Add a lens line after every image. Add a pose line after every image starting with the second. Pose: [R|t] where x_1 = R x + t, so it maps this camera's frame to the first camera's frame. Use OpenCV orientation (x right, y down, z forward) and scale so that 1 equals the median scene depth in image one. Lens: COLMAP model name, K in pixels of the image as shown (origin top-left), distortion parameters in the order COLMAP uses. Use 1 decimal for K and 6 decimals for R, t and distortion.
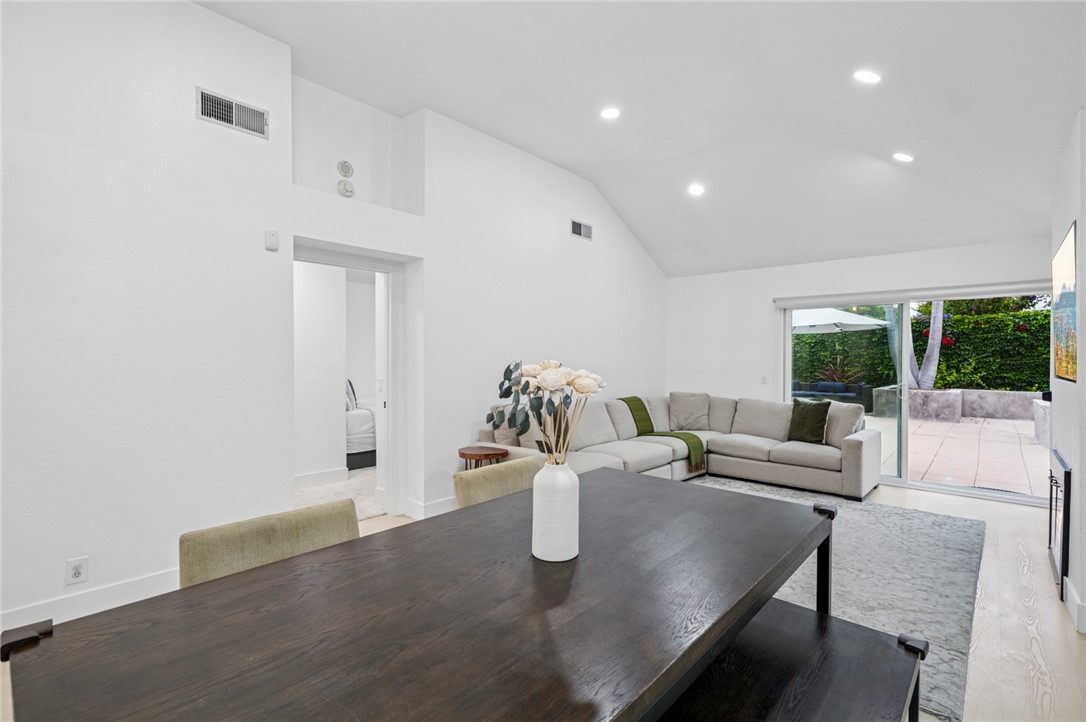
lens RADIAL K [[508.7, 0, 543.0], [0, 508.7, 361.0], [0, 0, 1]] dist [0.000470, 0.000098]
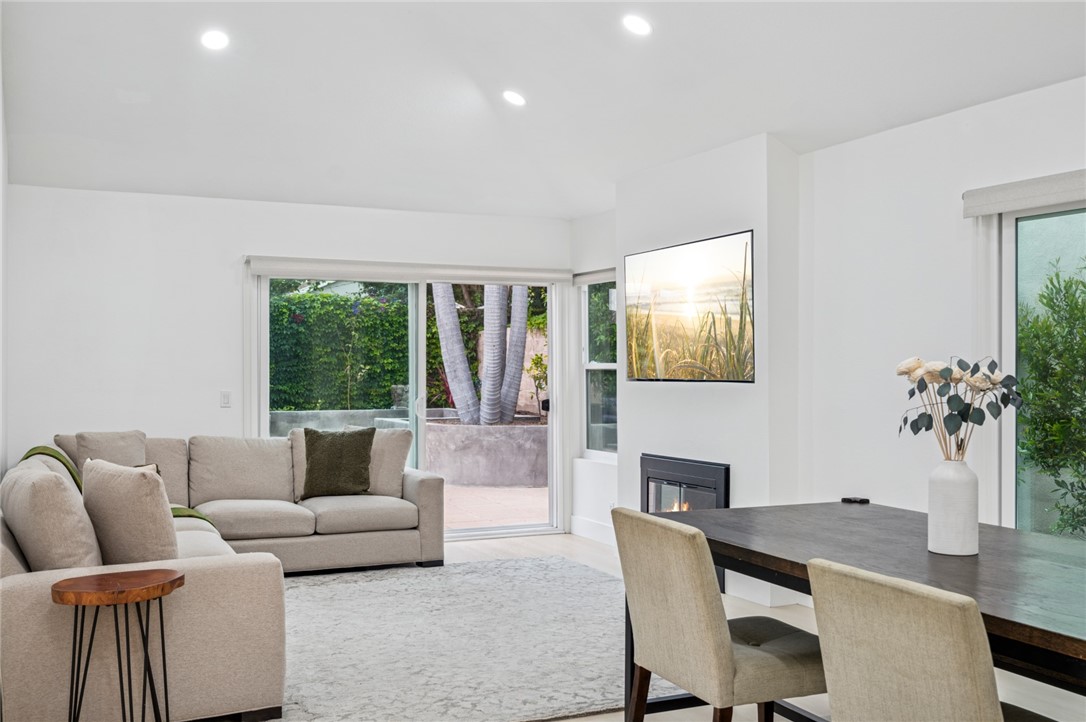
lens RADIAL K [[1066.1, 0, 537.2], [0, 1066.1, 371.1], [0, 0, 1]] dist [-0.022760, -0.024196]
pose [[0.394539, -0.009690, 0.918828, -0.527990], [0.010453, 0.999927, 0.006057, 0.001727], [-0.918820, 0.007215, 0.394612, 0.241252]]
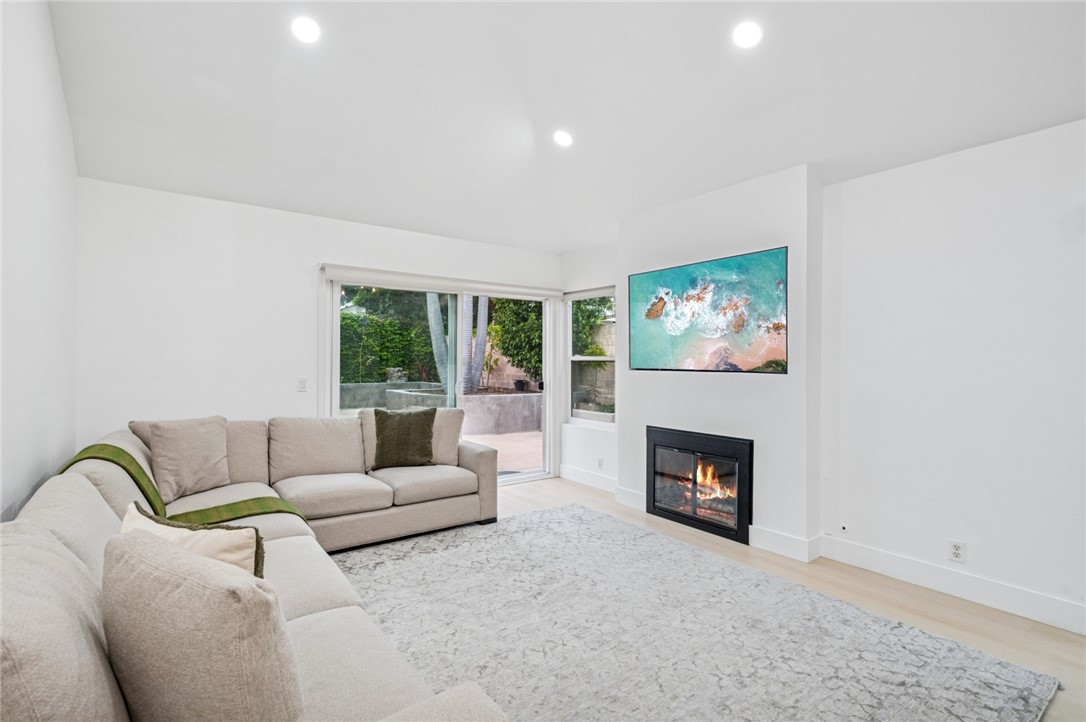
lens RADIAL K [[513.0, 0, 543.0], [0, 513.0, 361.0], [0, 0, 1]] dist [-0.003078, 0.000094]
pose [[0.198749, -0.010320, 0.979996, -0.156072], [0.002697, 0.999947, 0.009983, -0.000235], [-0.980047, 0.000659, 0.198766, 0.599466]]
